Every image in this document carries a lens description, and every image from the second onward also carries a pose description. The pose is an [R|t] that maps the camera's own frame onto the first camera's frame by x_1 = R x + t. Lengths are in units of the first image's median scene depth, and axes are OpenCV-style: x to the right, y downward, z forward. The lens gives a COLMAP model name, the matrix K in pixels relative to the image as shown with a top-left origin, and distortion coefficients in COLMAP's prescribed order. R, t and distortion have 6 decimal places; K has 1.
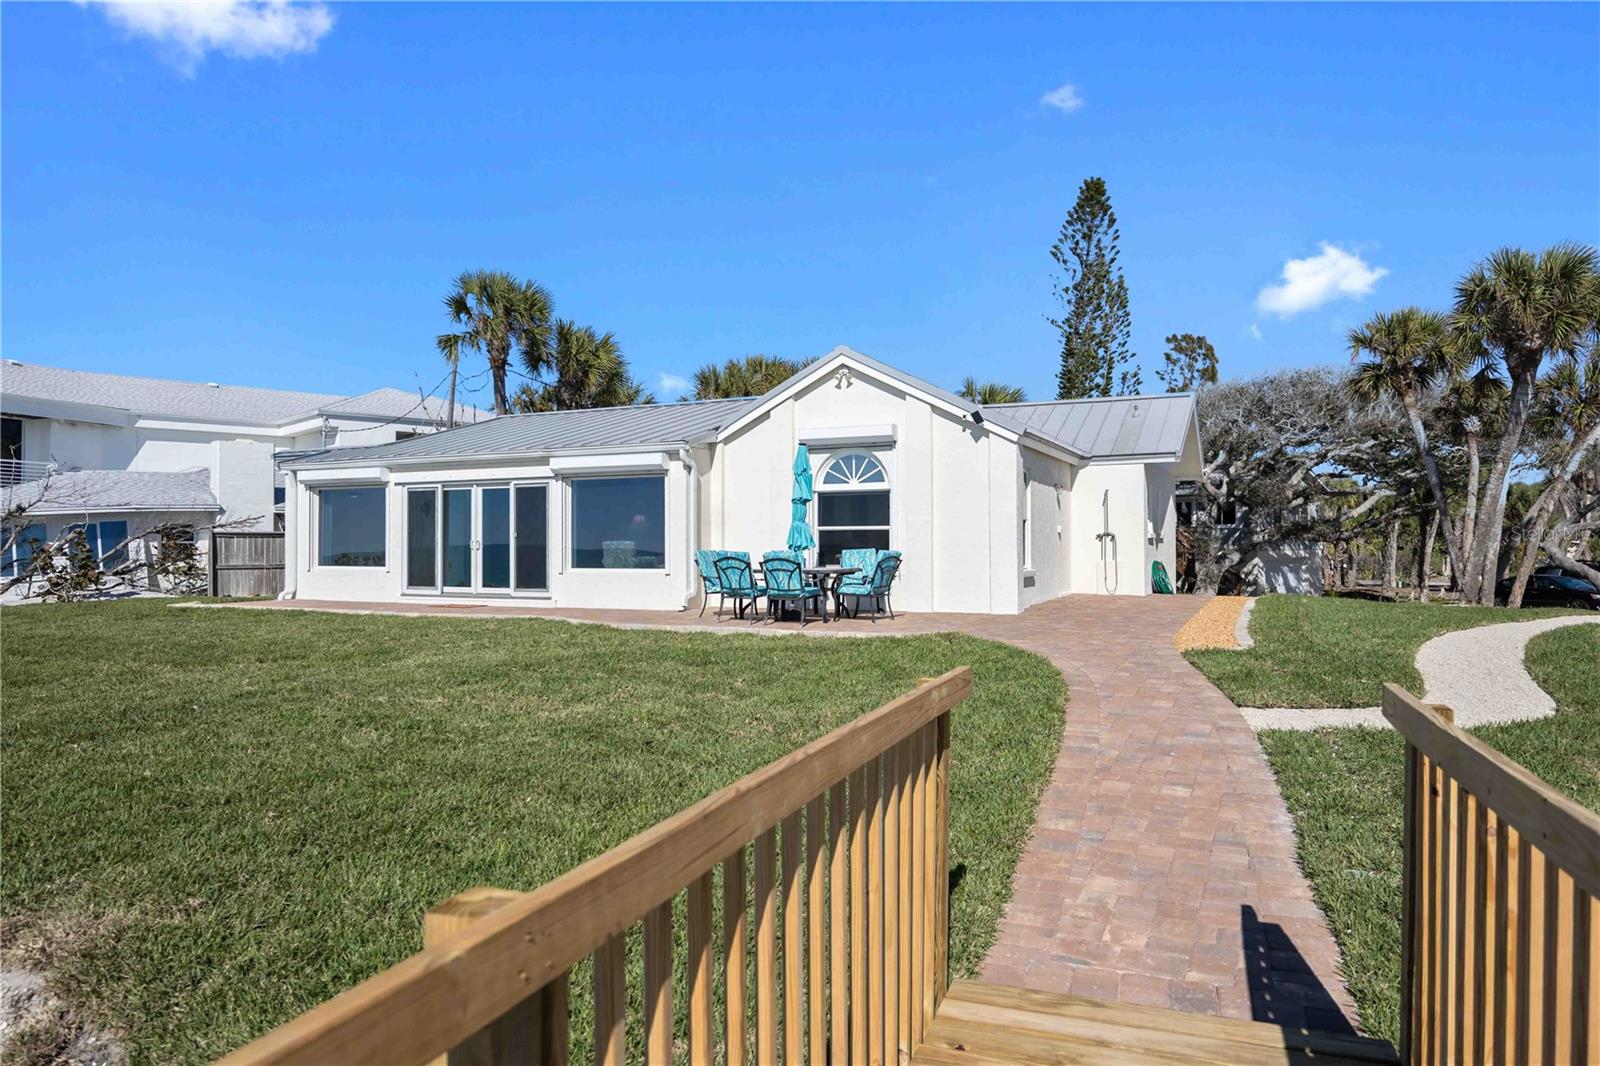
lens RADIAL K [[1045.5, 0, 798.2], [0, 1045.5, 534.2], [0, 0, 1]] dist [-0.030524, 0.003416]
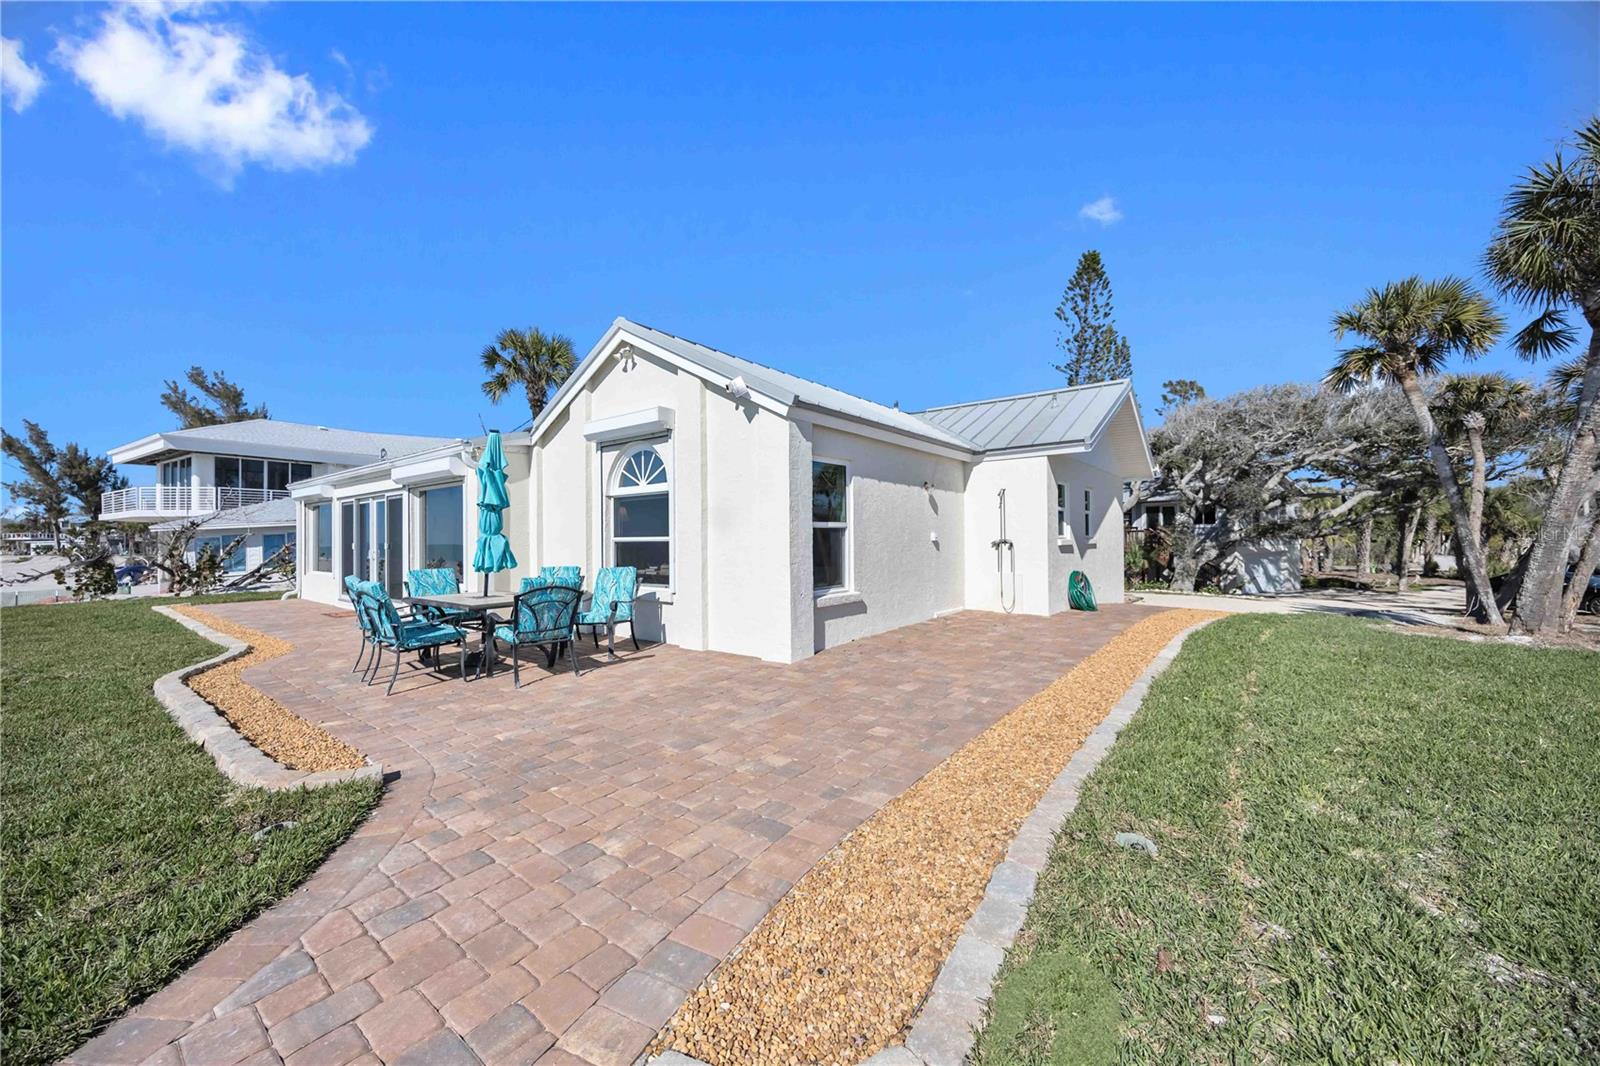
lens RADIAL K [[615.4, 0, 803.2], [0, 615.4, 533.3], [0, 0, 1]] dist [-0.008125, -0.000582]
pose [[0.976727, -0.008750, -0.214308, 0.128782], [0.009141, 0.999958, 0.000835, -0.004471], [0.214292, -0.002774, 0.976766, 0.251699]]
